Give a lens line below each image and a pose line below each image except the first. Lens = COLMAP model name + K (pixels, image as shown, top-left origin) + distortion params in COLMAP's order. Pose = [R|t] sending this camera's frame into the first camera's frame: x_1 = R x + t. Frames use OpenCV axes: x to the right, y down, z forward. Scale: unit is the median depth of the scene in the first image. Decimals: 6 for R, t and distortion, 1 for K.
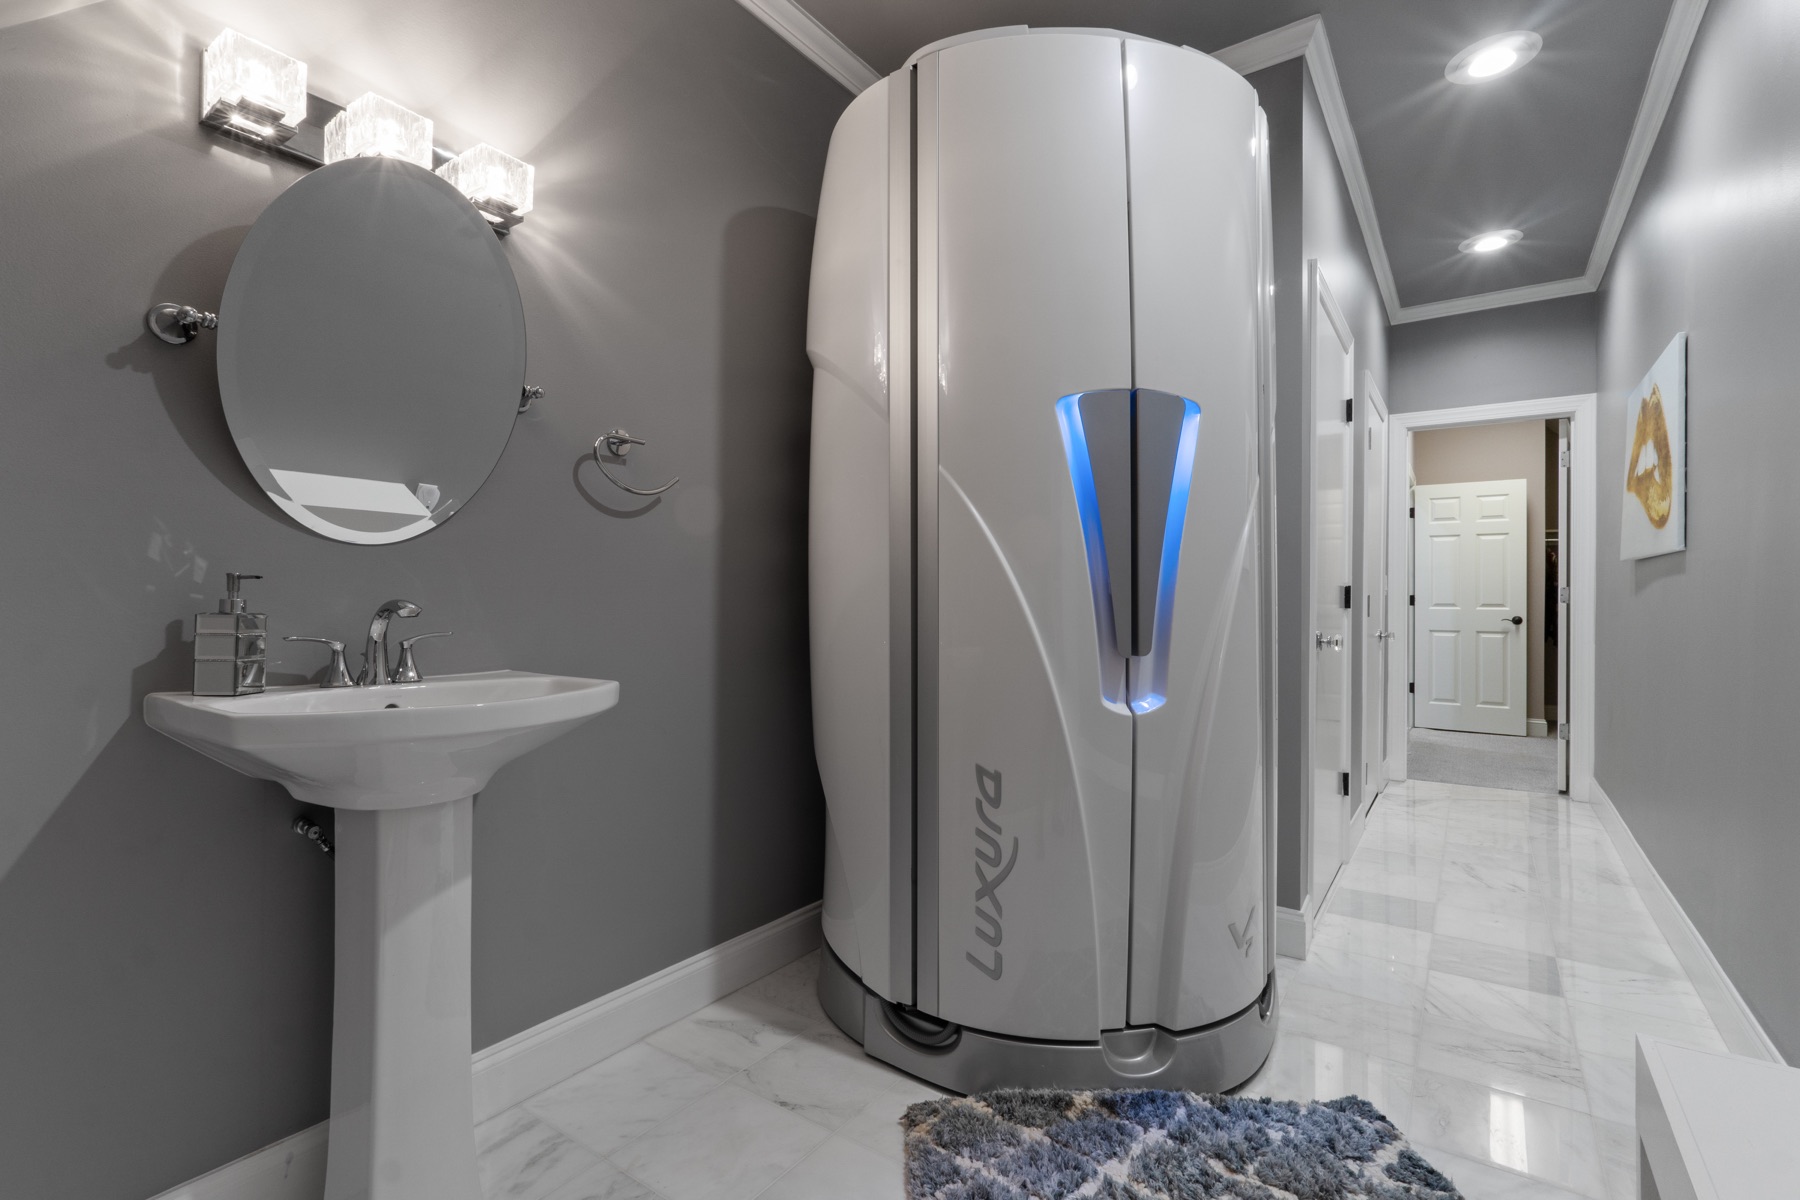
lens RADIAL K [[822.8, 0, 900.4], [0, 822.8, 608.4], [0, 0, 1]] dist [0.011966, -0.000097]
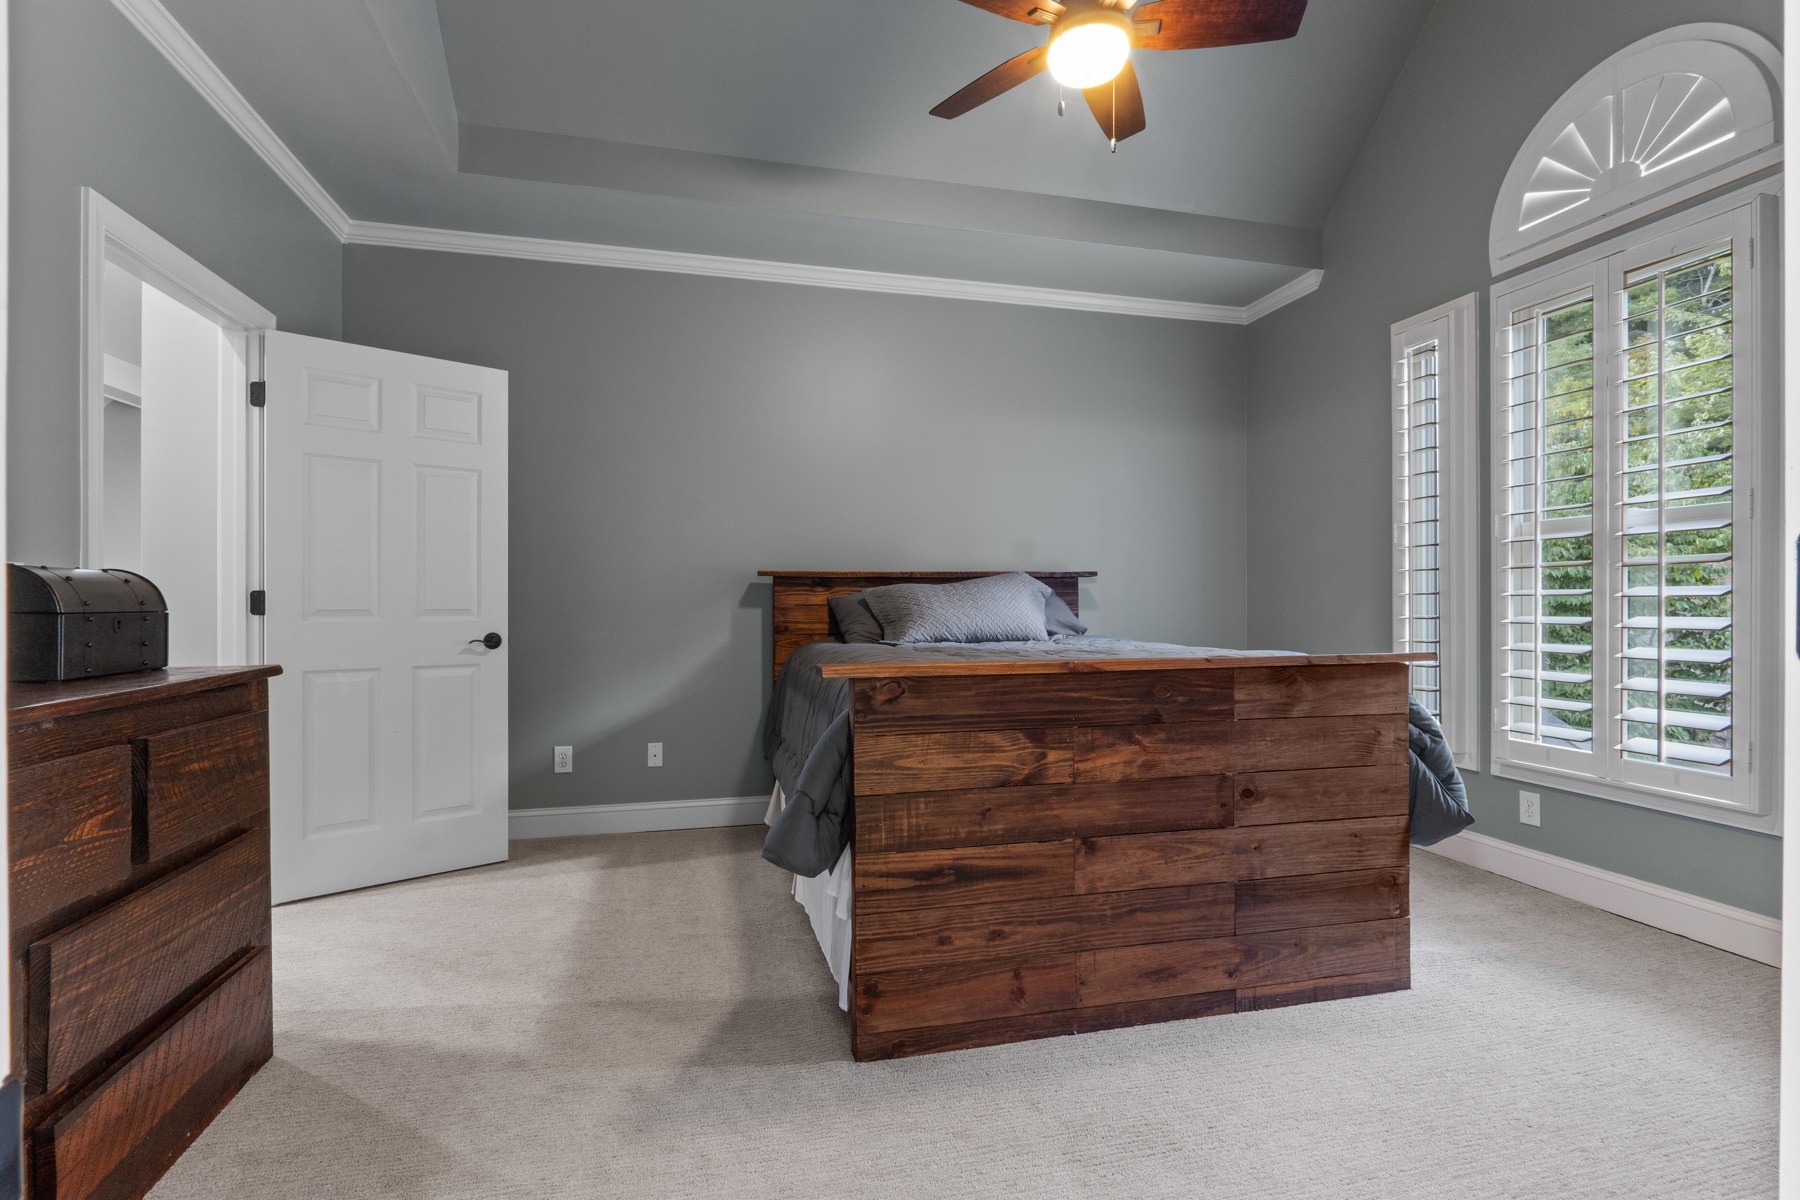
lens RADIAL K [[822.8, 0, 897.9], [0, 822.8, 610.0], [0, 0, 1]] dist [0.011966, -0.000097]
pose [[-0.760073, 0.004583, 0.649822, 0.152397], [-0.002801, 0.999943, -0.010329, -0.001786], [-0.649832, -0.009670, -0.760016, 1.250866]]
